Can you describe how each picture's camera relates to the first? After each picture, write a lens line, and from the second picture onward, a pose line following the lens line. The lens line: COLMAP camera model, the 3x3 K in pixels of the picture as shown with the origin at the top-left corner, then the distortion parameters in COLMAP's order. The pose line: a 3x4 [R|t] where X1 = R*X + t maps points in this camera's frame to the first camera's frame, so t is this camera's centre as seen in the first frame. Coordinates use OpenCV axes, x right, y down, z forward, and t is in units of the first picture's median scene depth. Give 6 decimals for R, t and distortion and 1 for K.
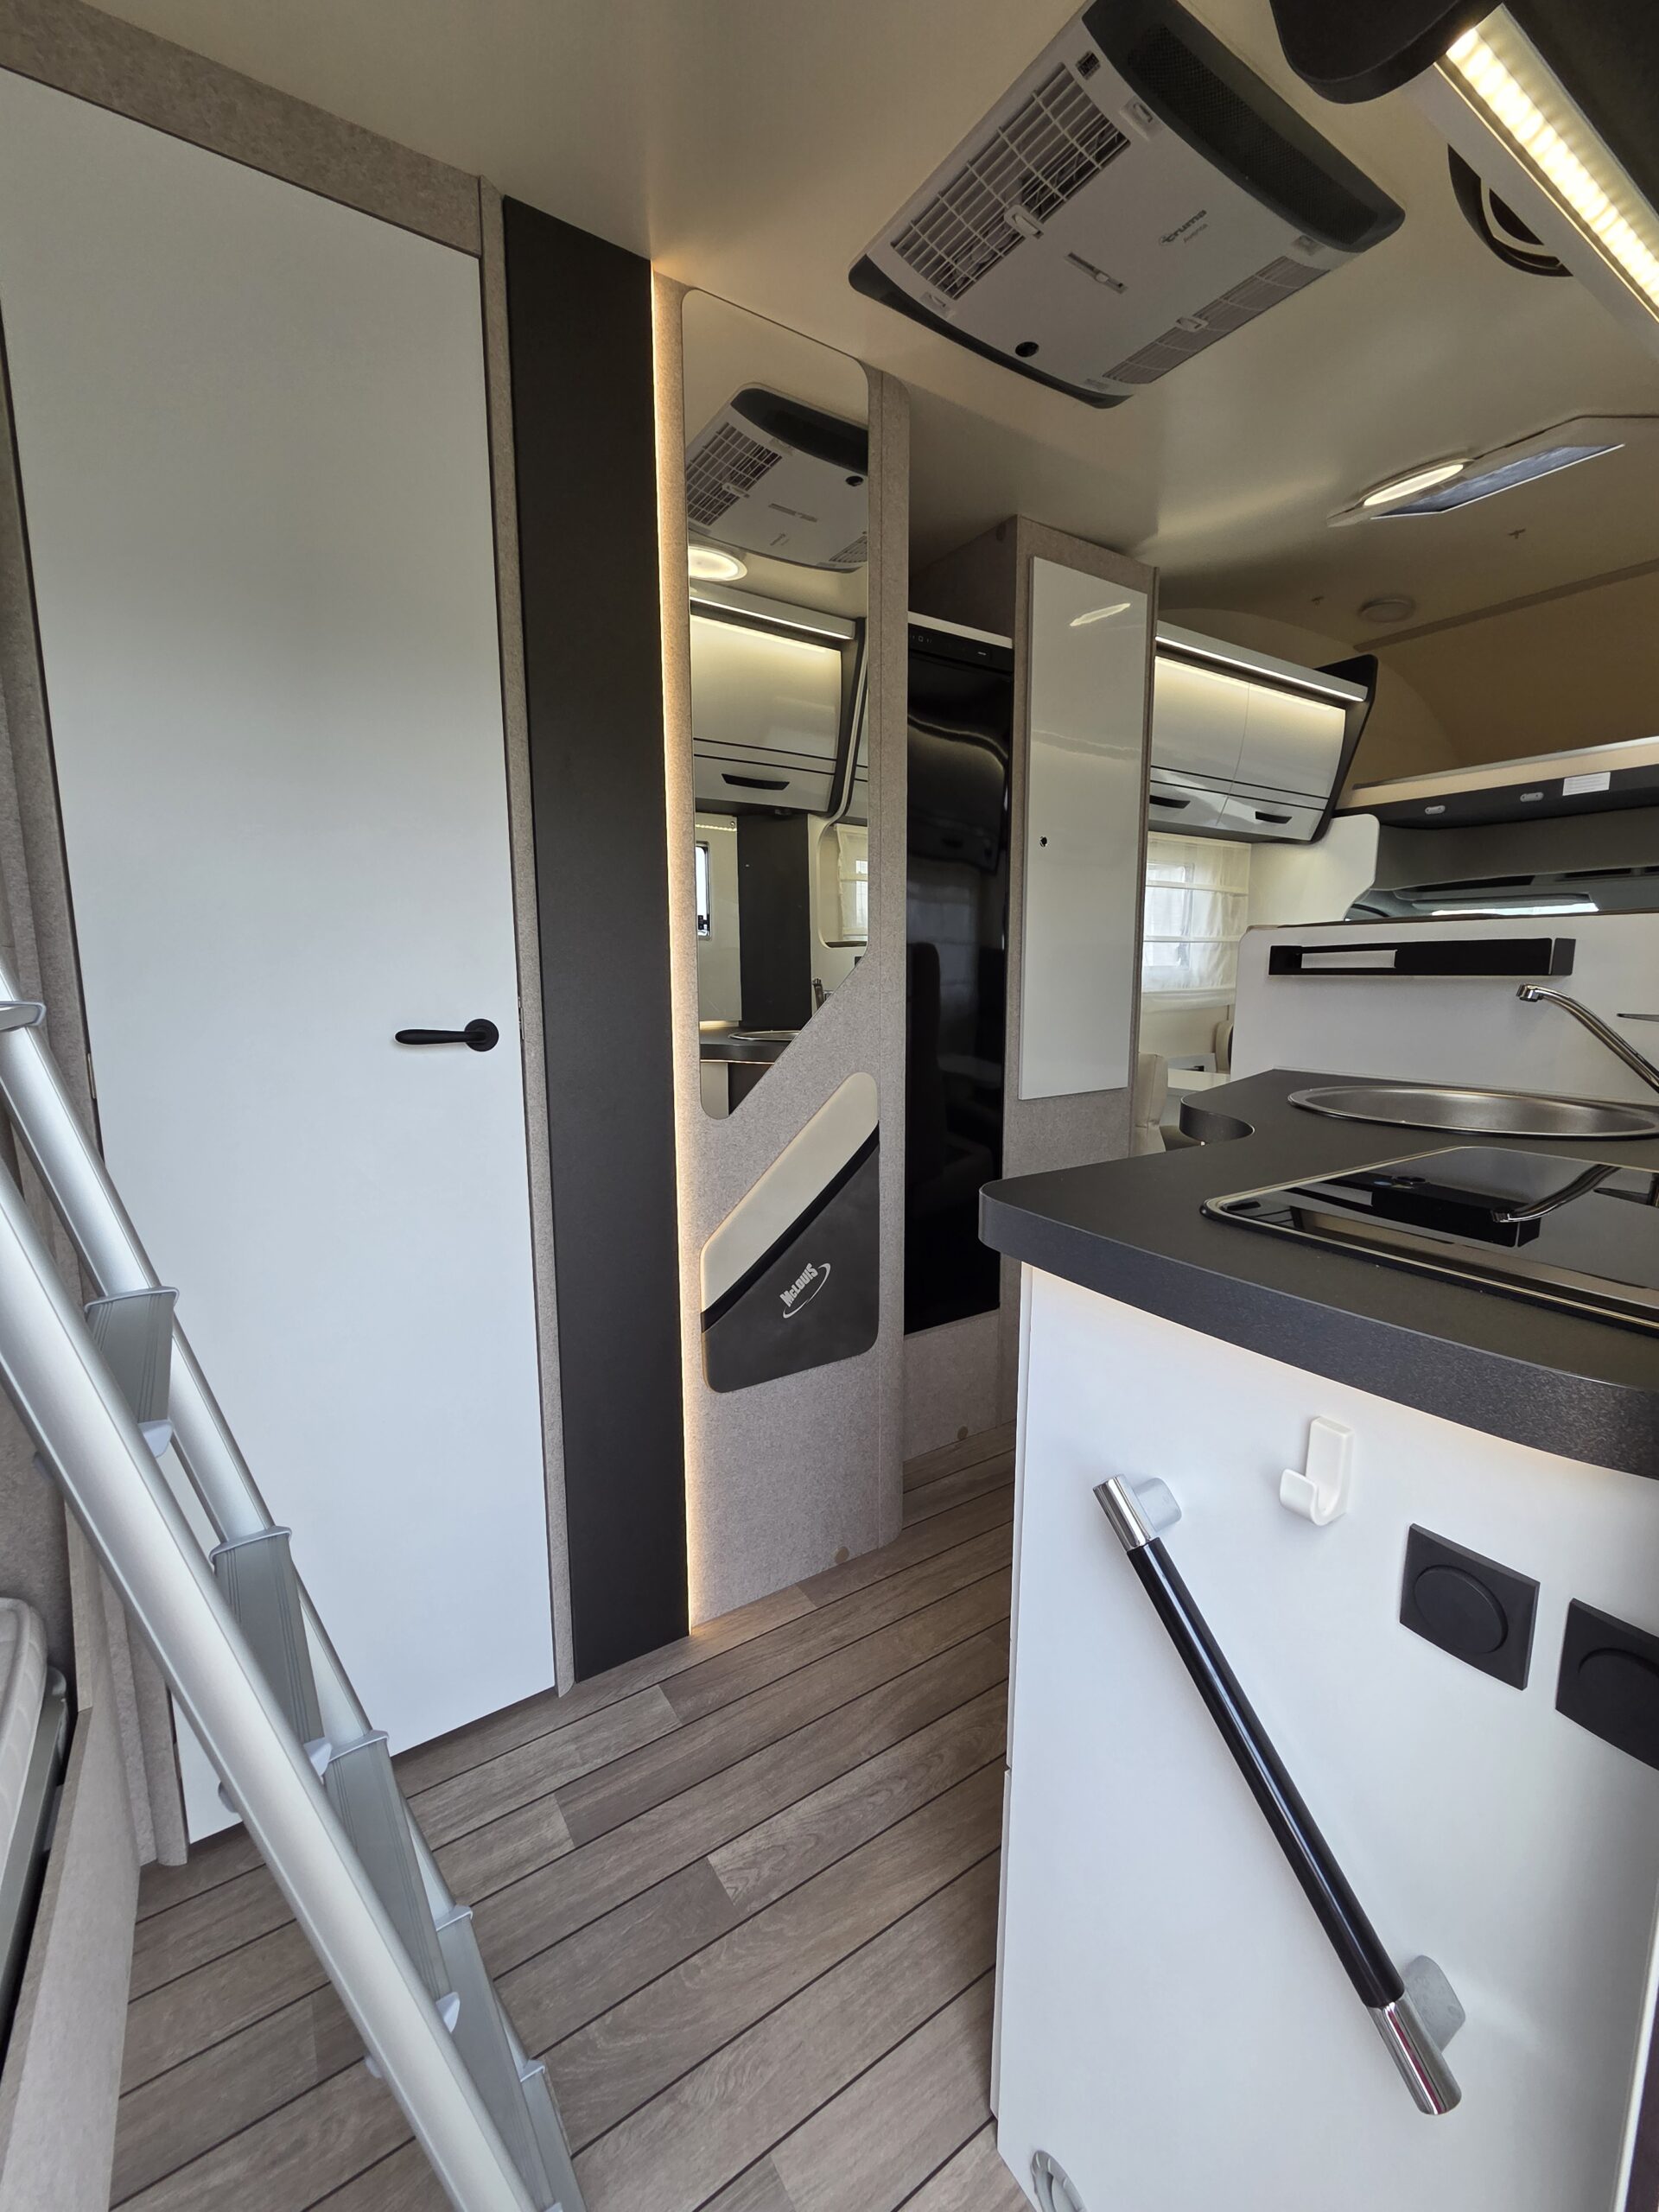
lens RADIAL K [[912.2, 0, 831.4], [0, 912.2, 1107.5], [0, 0, 1]] dist [-0.001338, 0.000538]
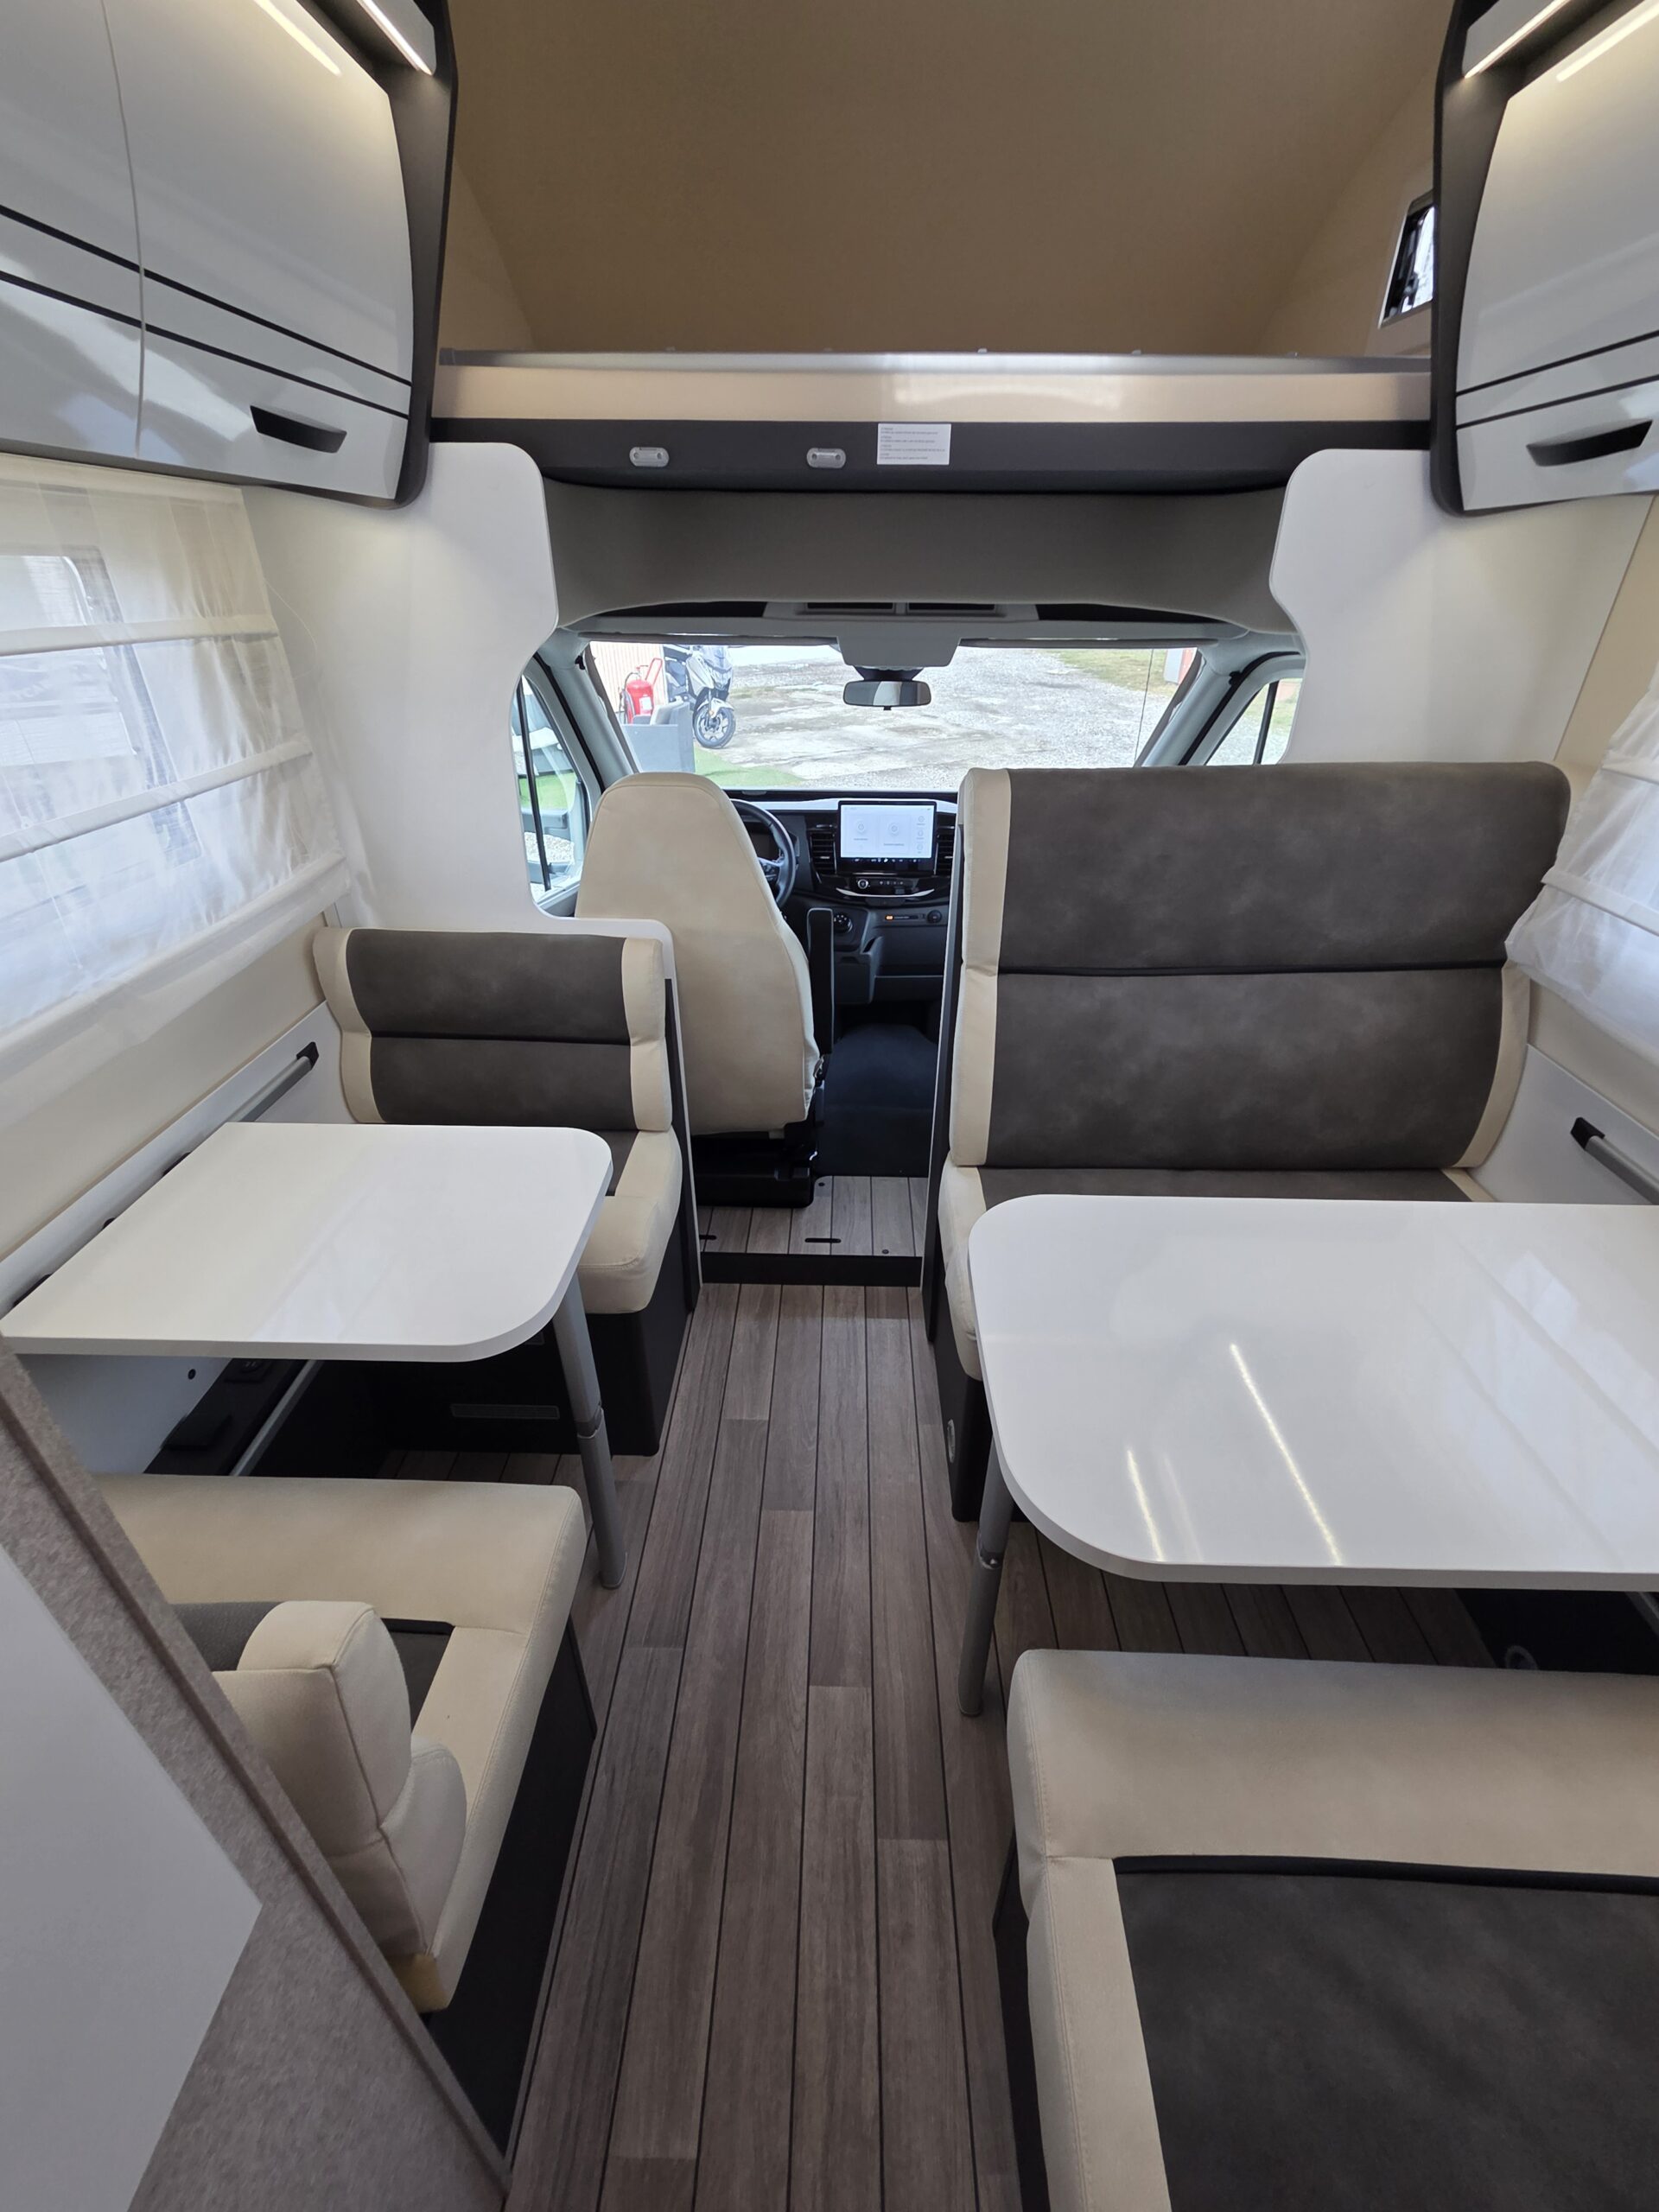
lens RADIAL K [[912.2, 0, 835.7], [0, 912.2, 1105.7], [0, 0, 1]] dist [-0.001338, 0.000538]
pose [[0.567770, -0.407337, 0.715342, 0.532331], [0.113739, 0.899474, 0.421912, -0.453355], [-0.815292, -0.158187, 0.557024, 1.295361]]
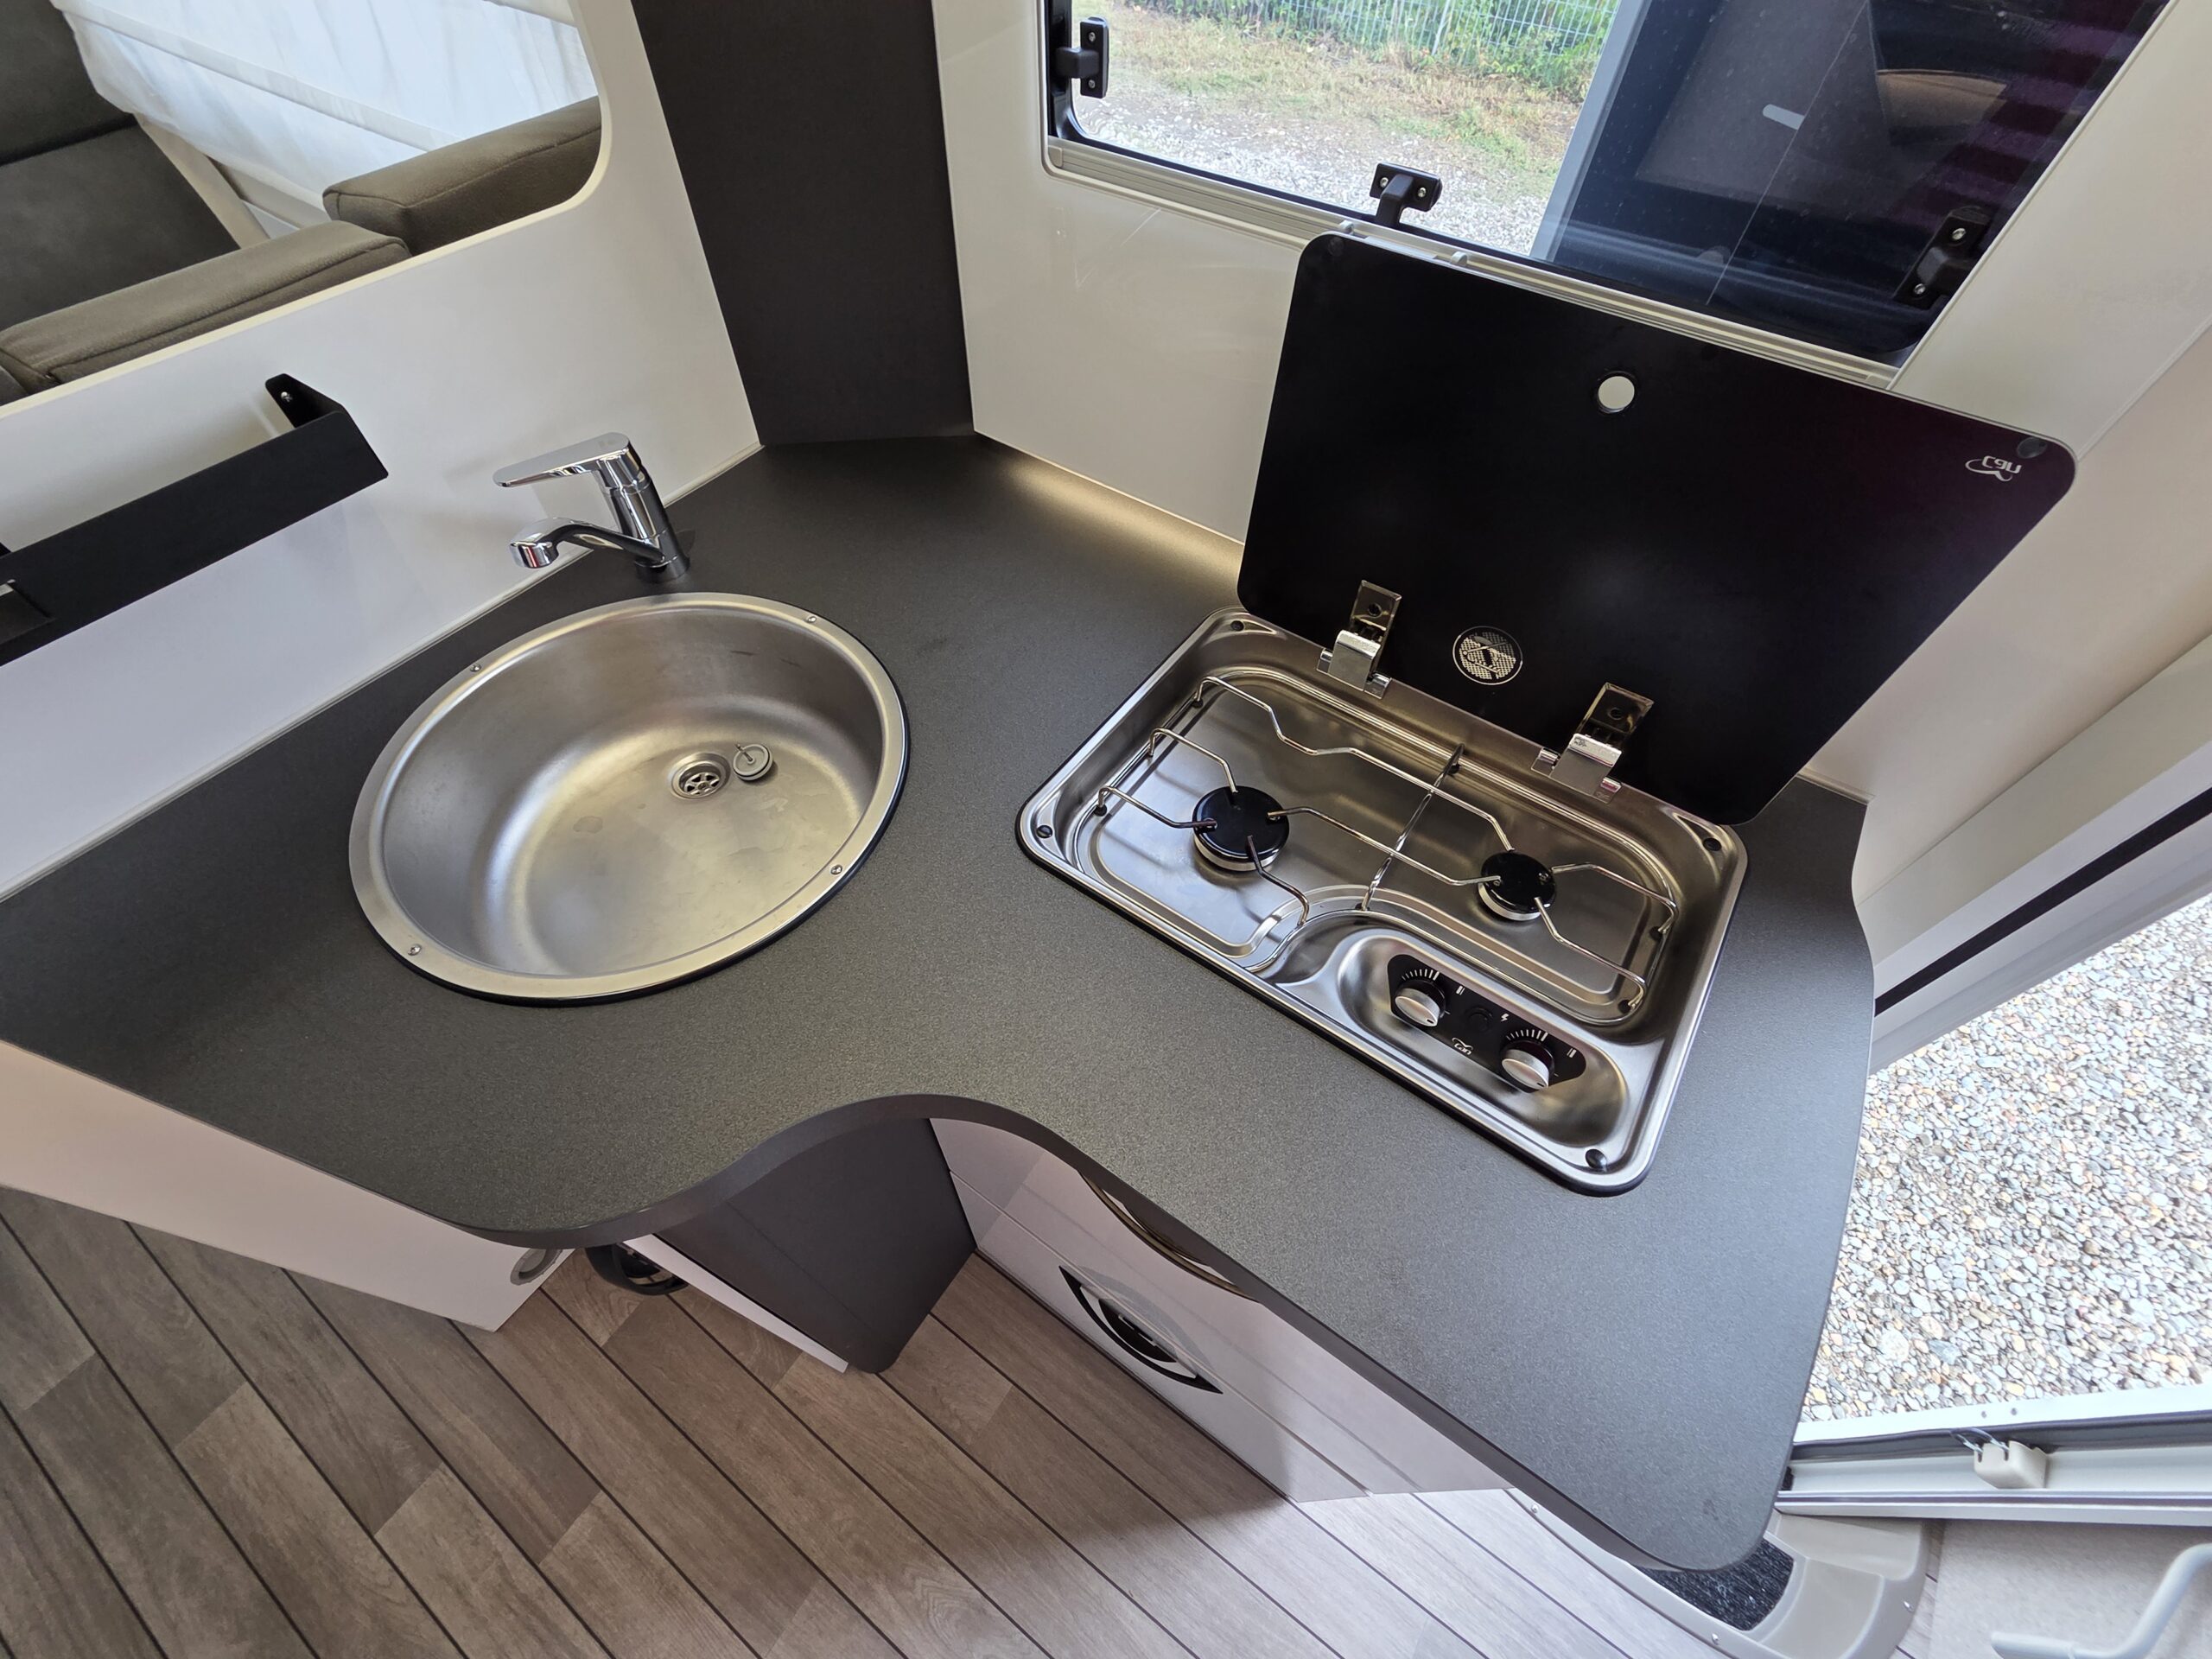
lens RADIAL K [[912.2, 0, 1097.9], [0, 912.2, 834.1], [0, 0, 1]] dist [-0.001338, 0.000538]
pose [[-0.366199, -0.751810, 0.548342, 0.177578], [0.122405, 0.545236, 0.829297, -0.349455], [-0.922451, 0.370808, -0.107640, 0.651419]]
